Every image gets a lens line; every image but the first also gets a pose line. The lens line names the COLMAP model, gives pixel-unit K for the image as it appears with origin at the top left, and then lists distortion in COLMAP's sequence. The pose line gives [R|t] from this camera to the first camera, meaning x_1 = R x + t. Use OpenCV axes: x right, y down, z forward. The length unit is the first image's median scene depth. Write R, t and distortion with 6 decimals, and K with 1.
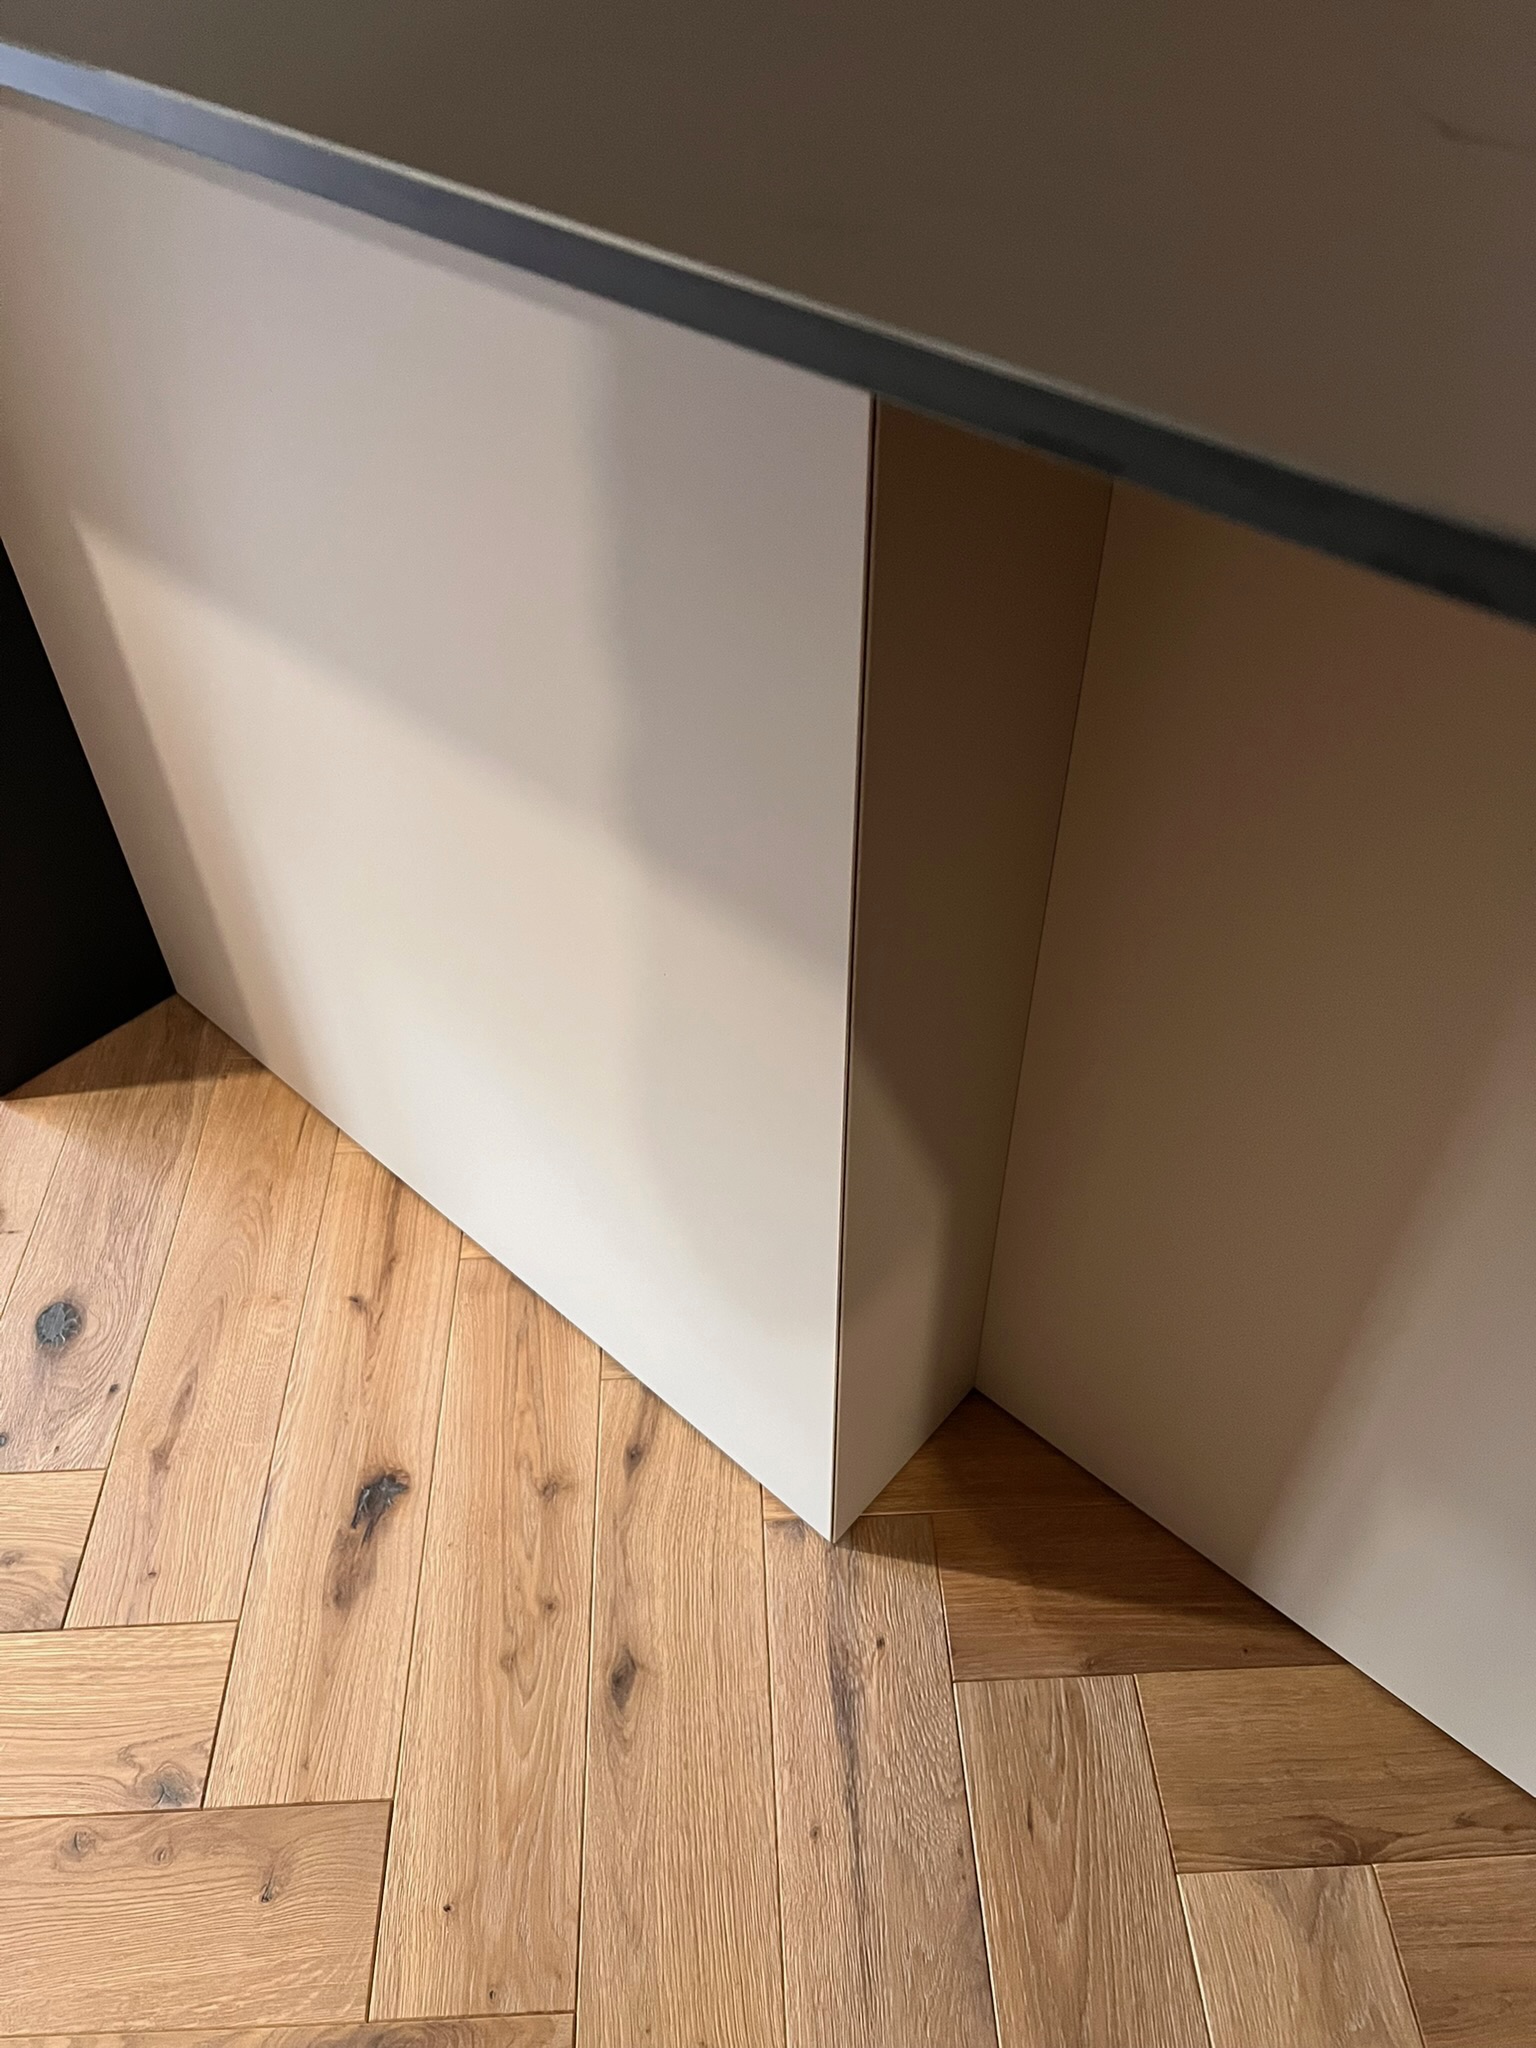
lens RADIAL K [[1554.3, 0, 768.2], [0, 1554.3, 1038.7], [0, 0, 1]] dist [0.037788, -0.007417]
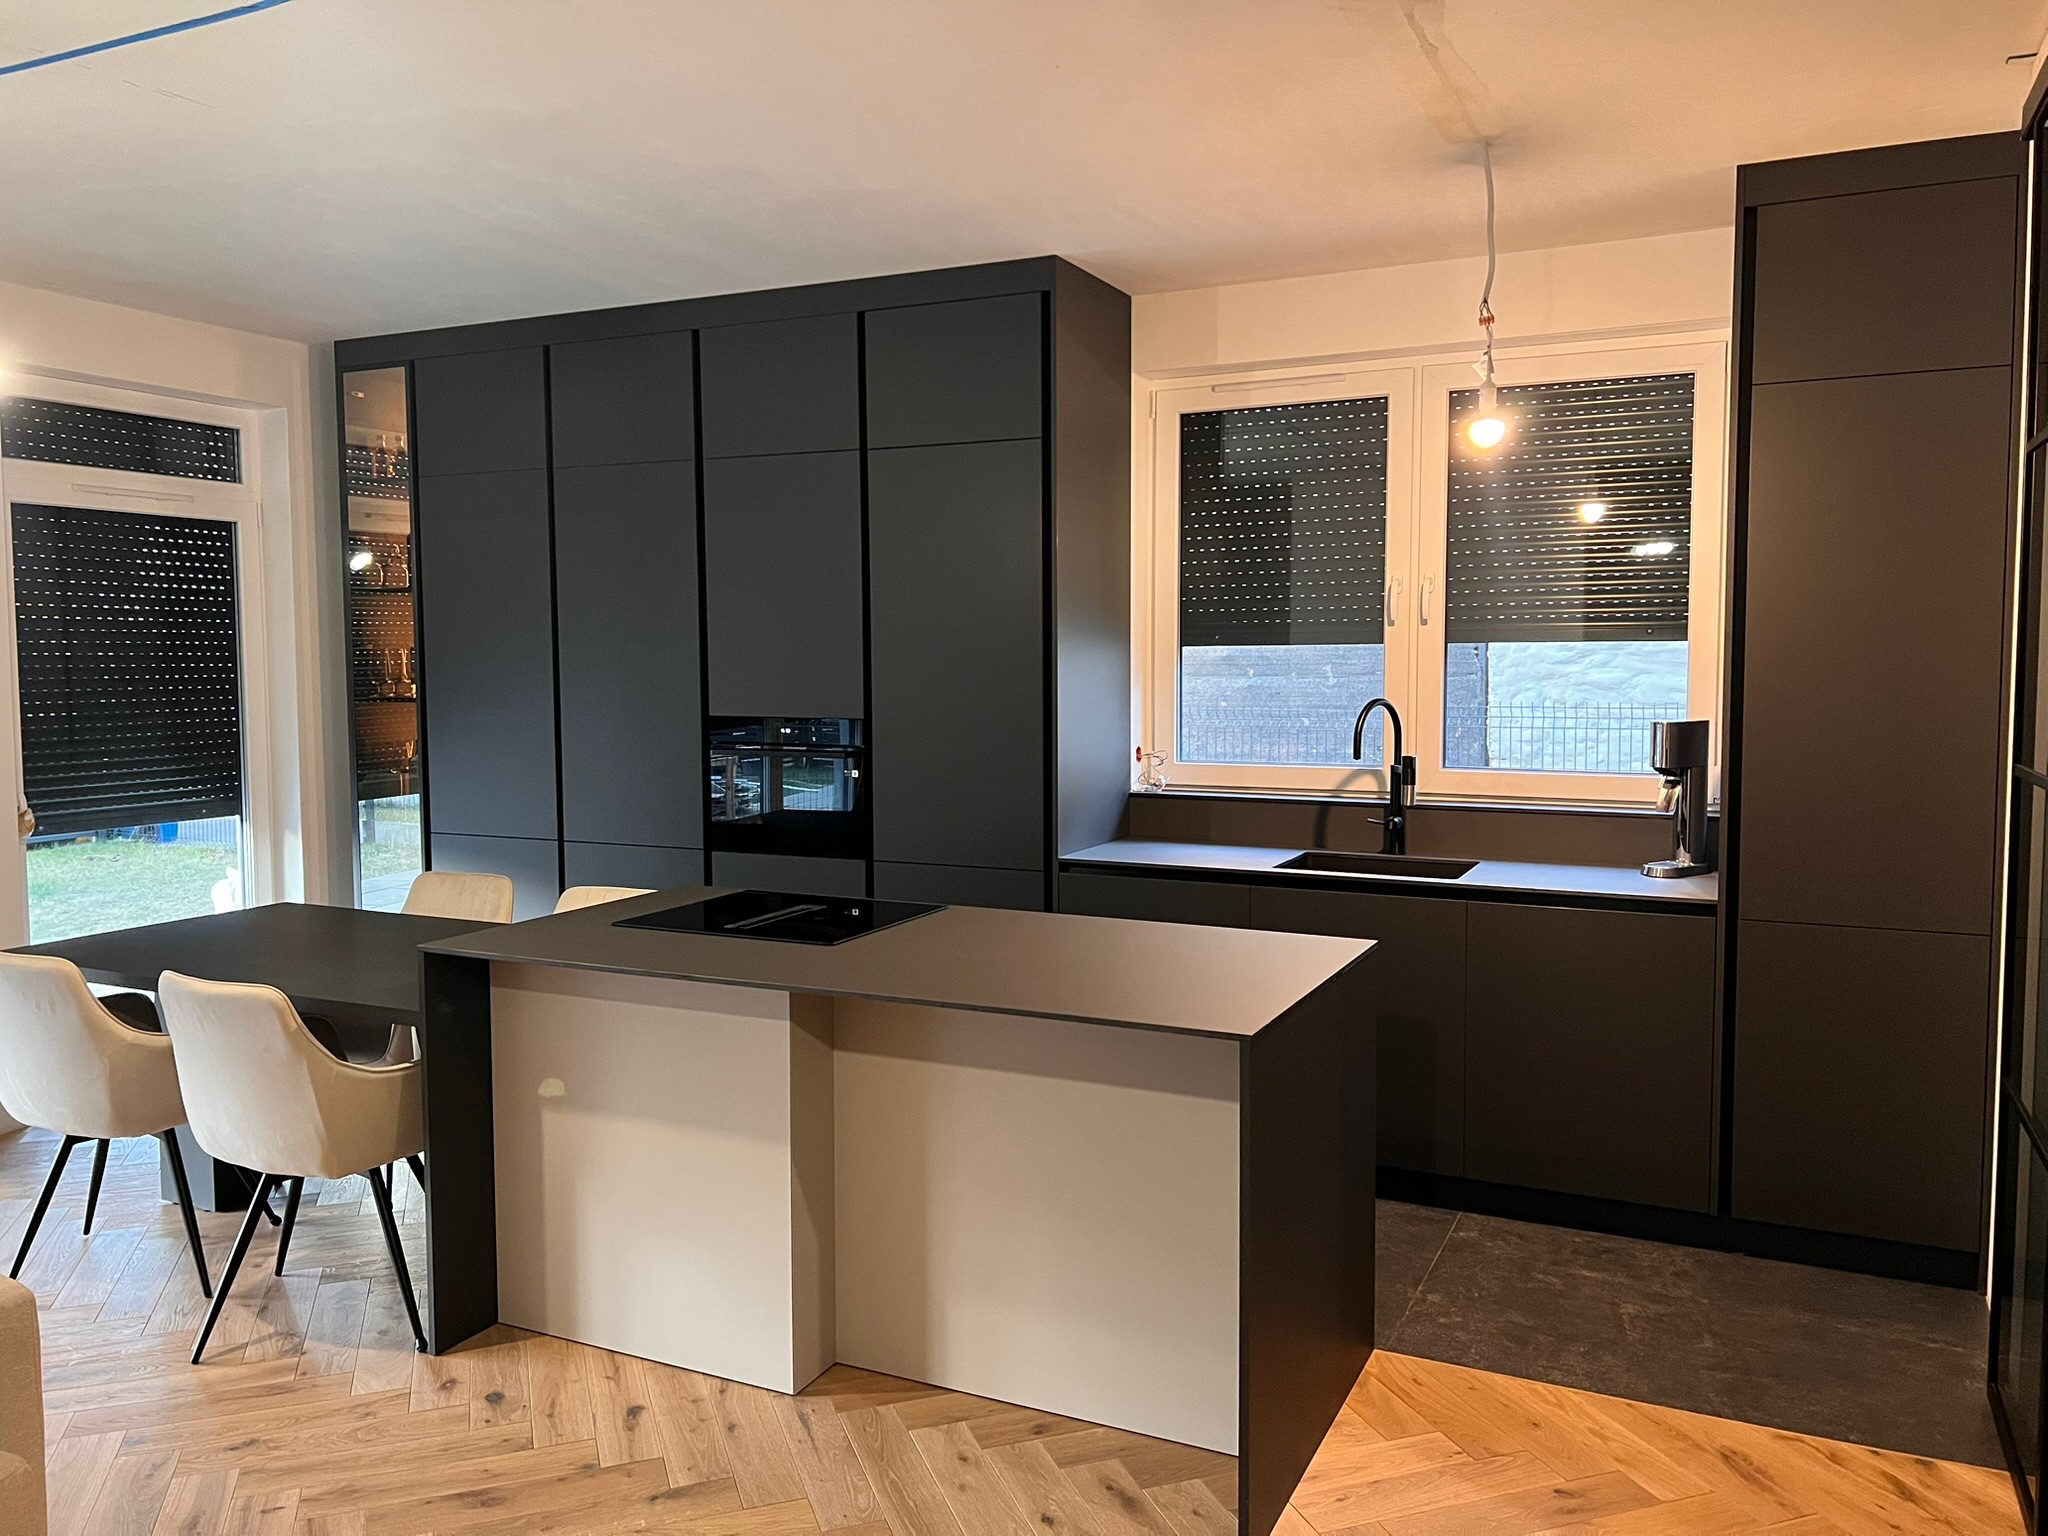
lens RADIAL K [[1536.3, 0, 1024.0], [0, 1536.3, 768.0], [0, 0, 1]] dist [0.000406, -0.001158]
pose [[0.955313, 0.001300, 0.295594, -0.412077], [0.197784, 0.740355, -0.642461, 1.412778], [-0.219679, 0.672215, 0.707014, -2.009852]]
